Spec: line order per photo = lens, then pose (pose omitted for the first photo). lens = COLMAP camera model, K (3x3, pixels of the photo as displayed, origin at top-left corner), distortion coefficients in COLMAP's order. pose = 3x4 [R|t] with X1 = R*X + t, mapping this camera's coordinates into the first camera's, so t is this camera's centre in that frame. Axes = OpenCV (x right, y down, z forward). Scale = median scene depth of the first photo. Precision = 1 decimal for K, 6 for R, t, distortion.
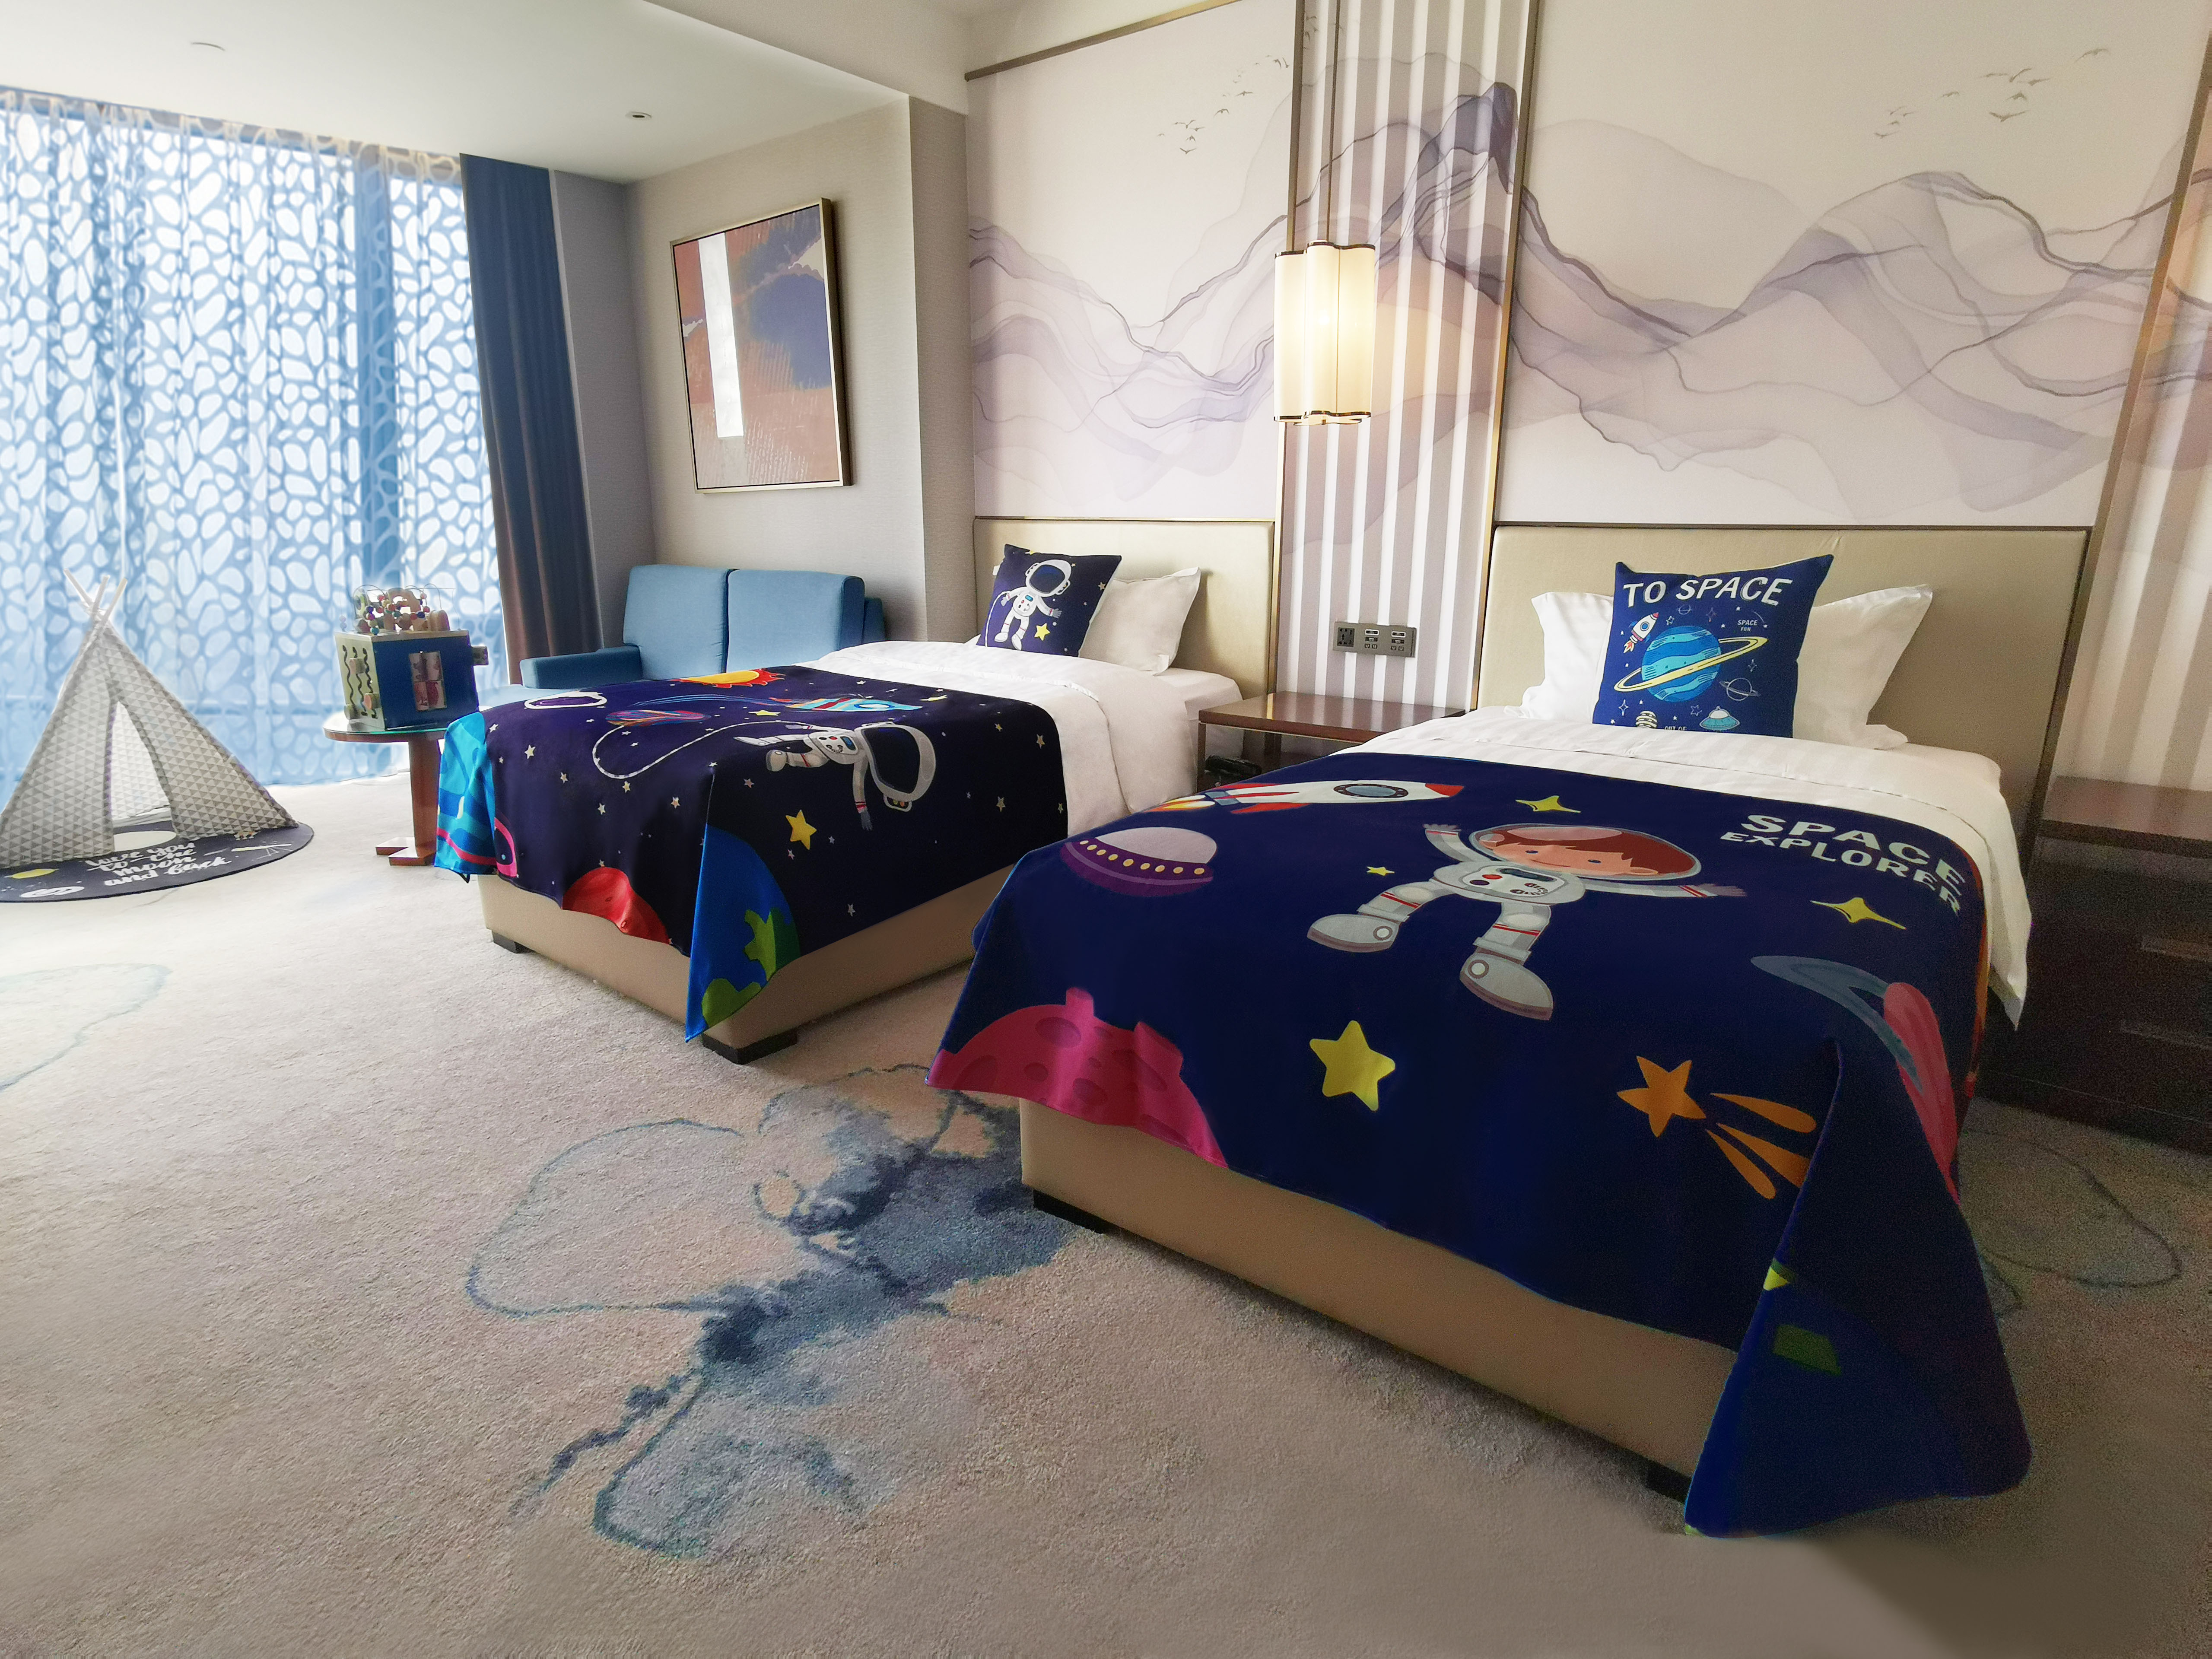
lens RADIAL K [[1170.1, 0, 1099.7], [0, 1170.1, 828.2], [0, 0, 1]] dist [-0.010849, 0.009735]
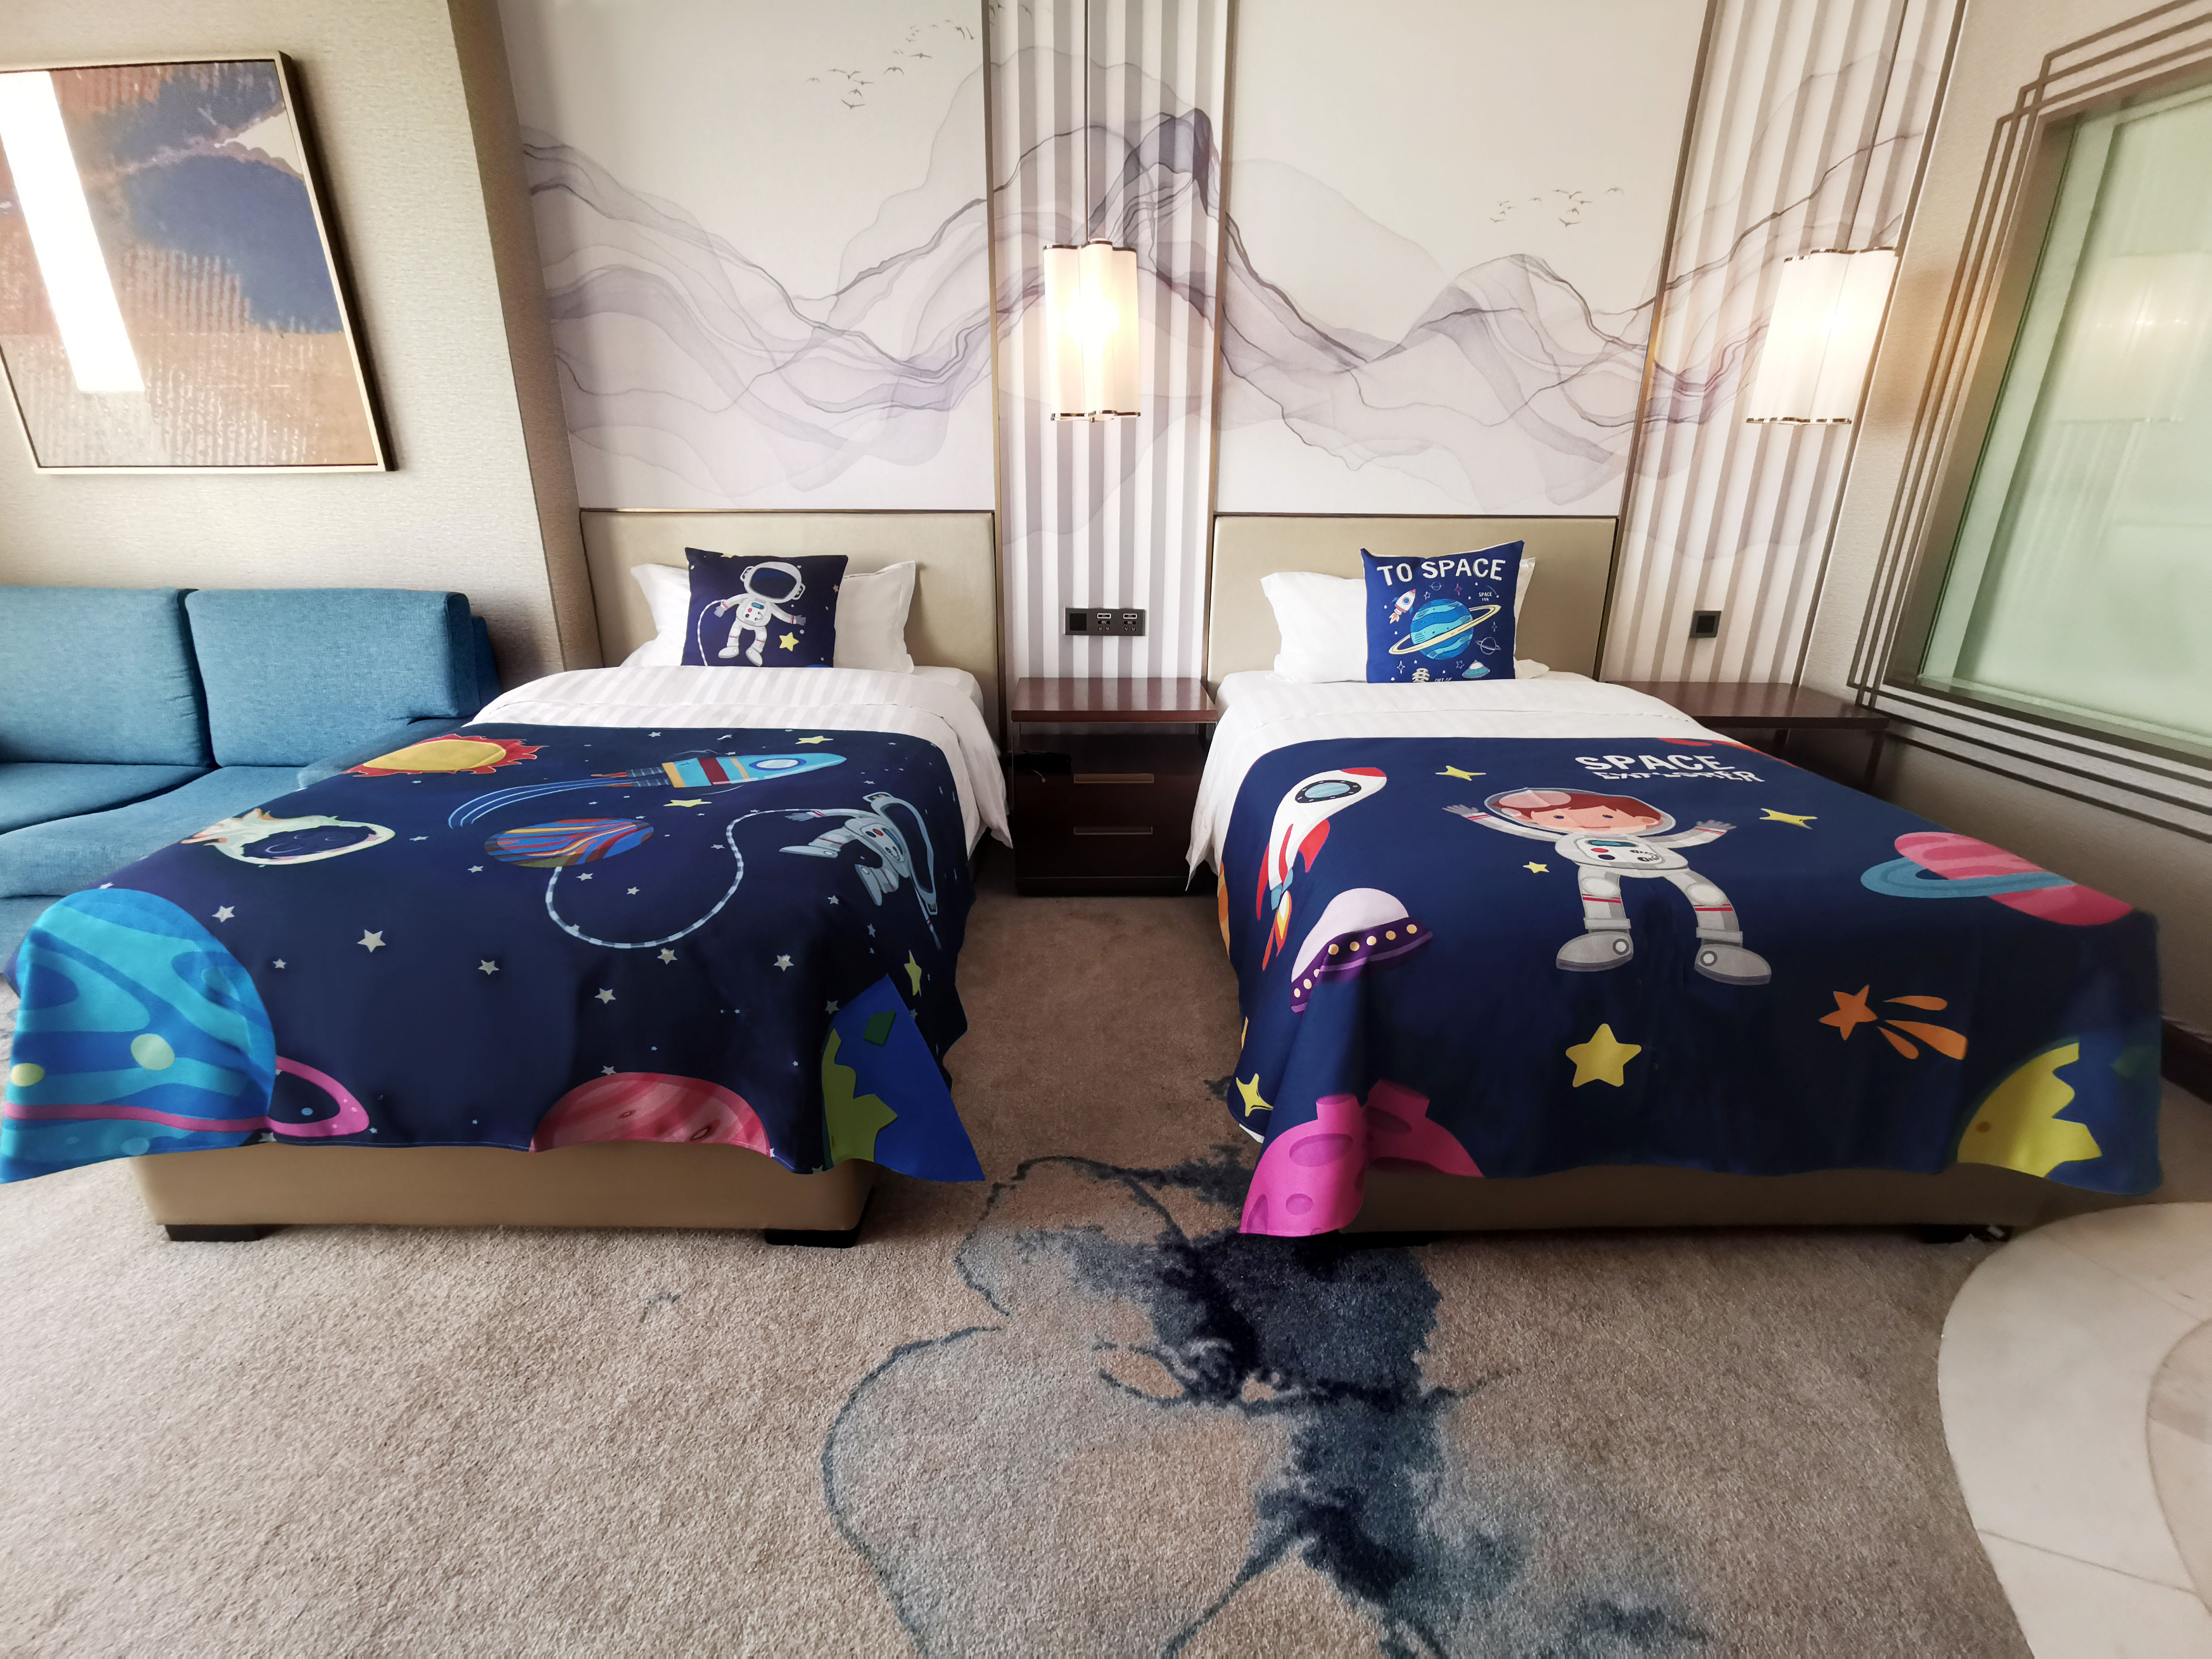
lens RADIAL K [[1013.8, 0, 1104.4], [0, 1013.8, 827.2], [0, 0, 1]] dist [-0.006027, 0.006541]
pose [[0.780337, -0.202903, 0.591527, -0.418203], [0.160658, 0.979197, 0.123941, -0.105675], [-0.604370, -0.001682, 0.796702, 0.284090]]
